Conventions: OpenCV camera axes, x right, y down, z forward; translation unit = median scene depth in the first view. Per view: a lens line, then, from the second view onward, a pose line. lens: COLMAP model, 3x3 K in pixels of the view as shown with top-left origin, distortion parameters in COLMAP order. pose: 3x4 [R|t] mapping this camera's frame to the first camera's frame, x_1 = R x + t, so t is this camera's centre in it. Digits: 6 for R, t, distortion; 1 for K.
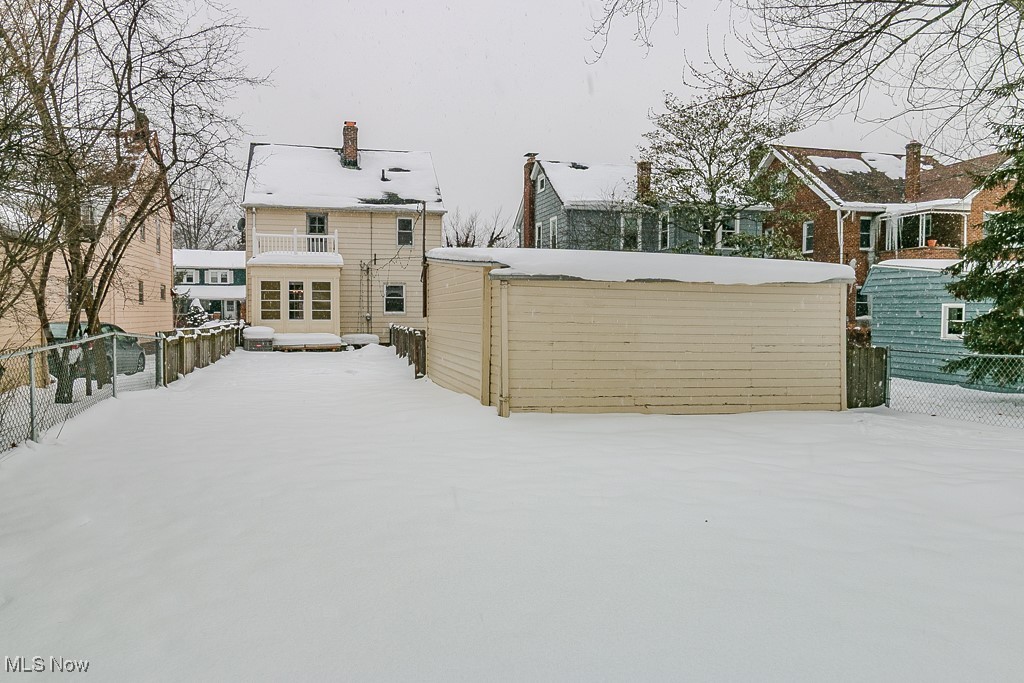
lens RADIAL K [[772.2, 0, 512.0], [0, 772.2, 341.5], [0, 0, 1]] dist [0.001707, -0.000358]
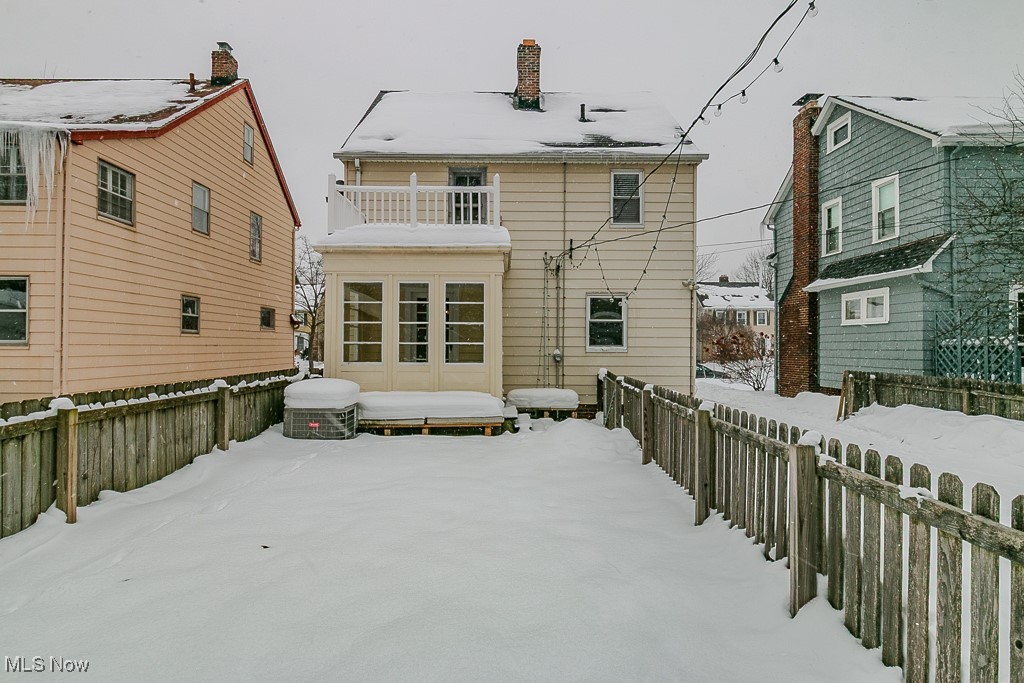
lens RADIAL K [[549.8, 0, 512.0], [0, 549.8, 341.5], [0, 0, 1]] dist [-0.001927, -0.000647]
pose [[0.972492, 0.000581, -0.232937, -0.127893], [-0.011454, 0.998906, -0.045328, -0.024201], [0.232656, 0.046750, 0.971435, 0.620568]]
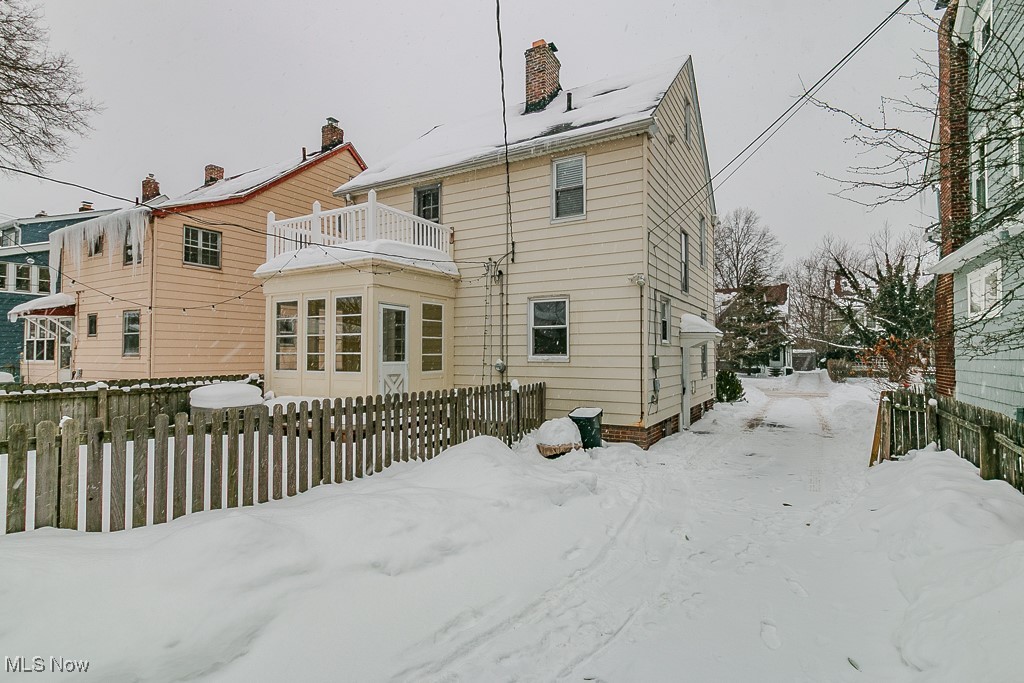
lens RADIAL K [[516.0, 0, 512.0], [0, 516.0, 341.5], [0, 0, 1]] dist [-0.002764, -0.000324]
pose [[0.717422, -0.018944, -0.696381, 0.057351], [-0.024617, 0.998316, -0.052519, -0.030167], [0.696204, 0.054821, 0.715748, 0.760872]]
